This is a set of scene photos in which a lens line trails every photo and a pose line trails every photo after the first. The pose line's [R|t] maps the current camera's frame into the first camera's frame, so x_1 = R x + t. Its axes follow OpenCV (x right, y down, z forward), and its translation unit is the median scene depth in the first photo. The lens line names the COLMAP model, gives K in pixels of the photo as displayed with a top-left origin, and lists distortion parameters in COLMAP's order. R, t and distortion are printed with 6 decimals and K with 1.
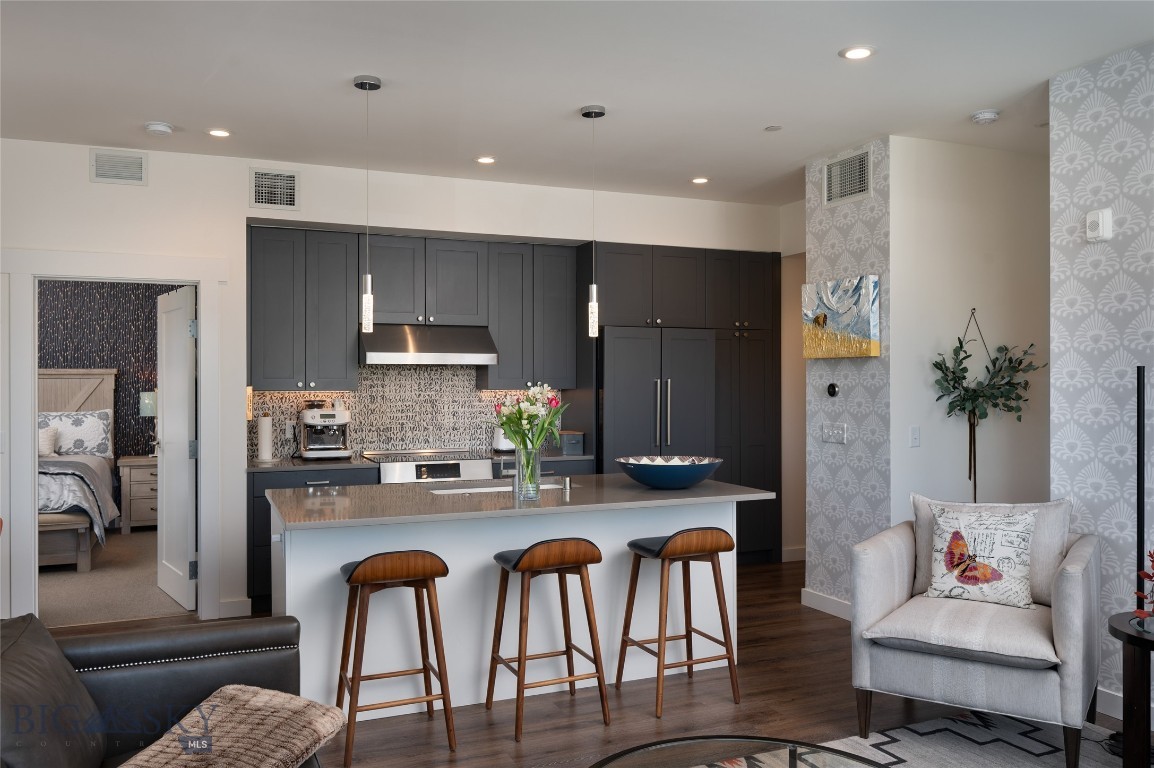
lens RADIAL K [[886.8, 0, 577.2], [0, 886.8, 383.3], [0, 0, 1]] dist [-0.009329, -0.001665]
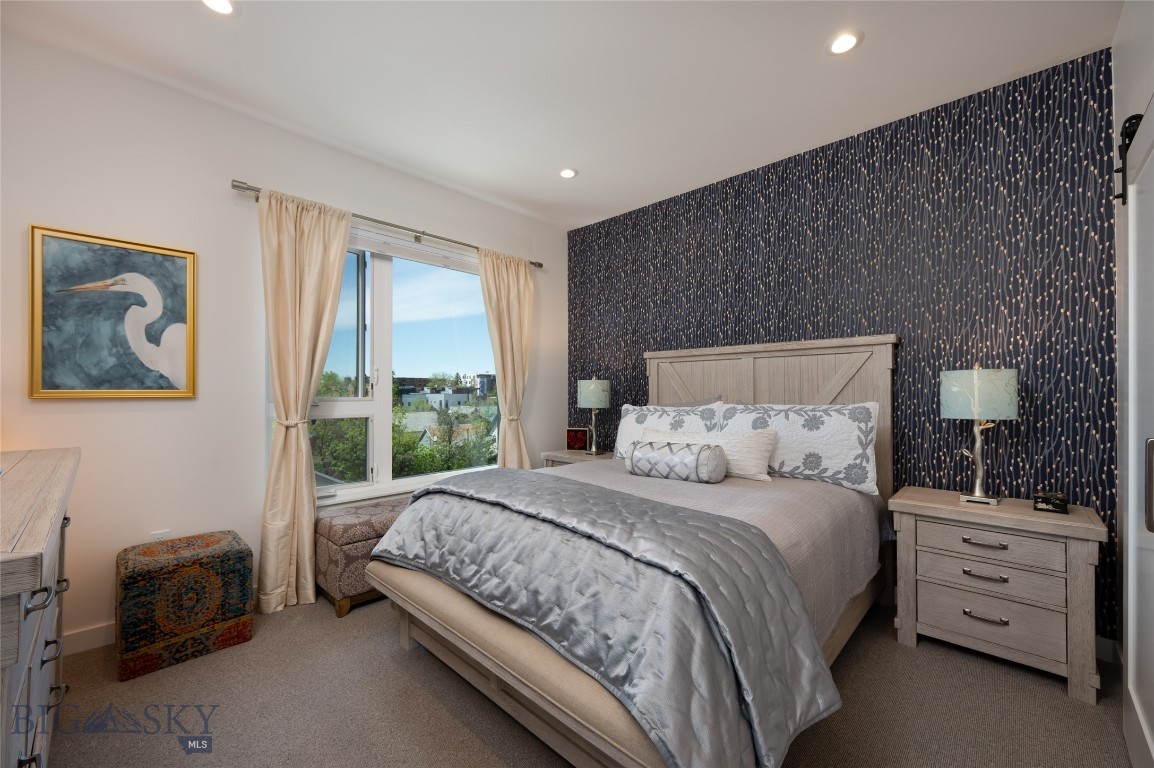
lens RADIAL K [[458.6, 0, 577.0], [0, 458.6, 386.7], [0, 0, 1]] dist [0.000534, 0.000066]
pose [[0.383282, -0.009875, -0.923579, -0.405481], [-0.004862, 0.999907, -0.012708, 0.028992], [0.923619, 0.009362, 0.383199, 0.867562]]
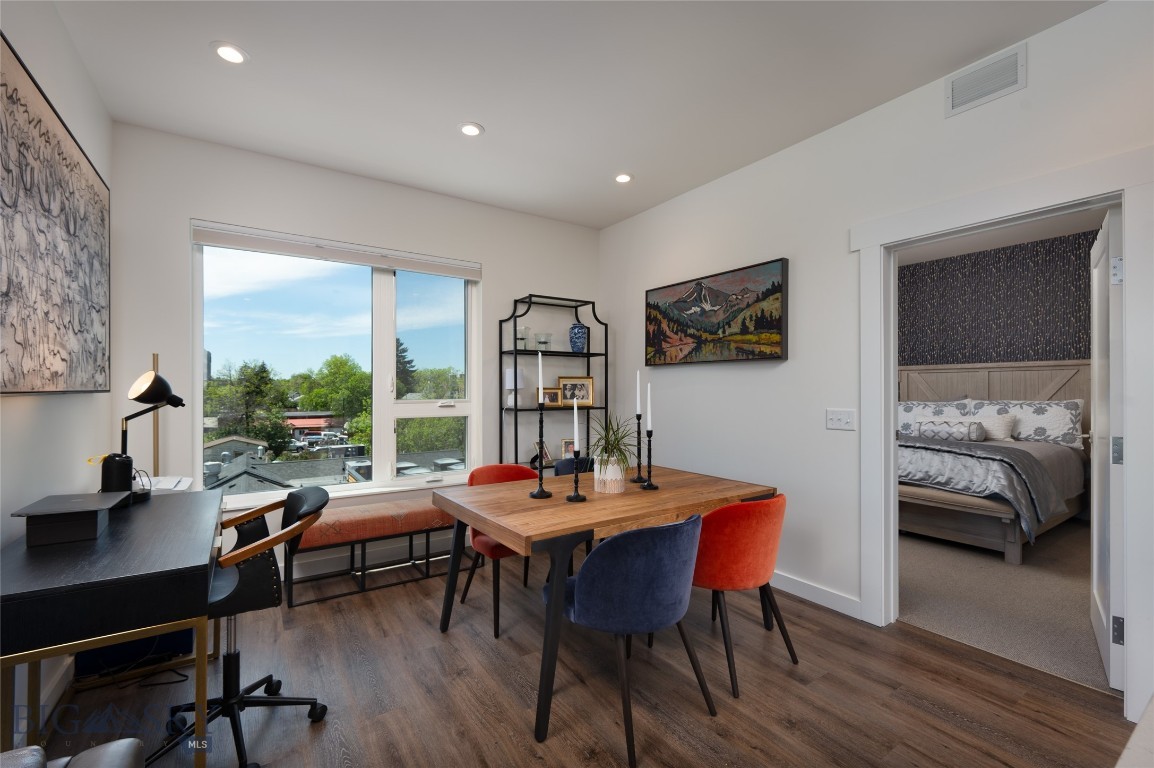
lens RADIAL K [[488.1, 0, 577.5], [0, 488.1, 387.3], [0, 0, 1]] dist [-0.001578, -0.000028]
pose [[0.179024, -0.003530, -0.983838, -0.116024], [-0.003831, 0.999983, -0.004285, 0.024570], [0.983837, 0.004536, 0.179007, 0.424838]]
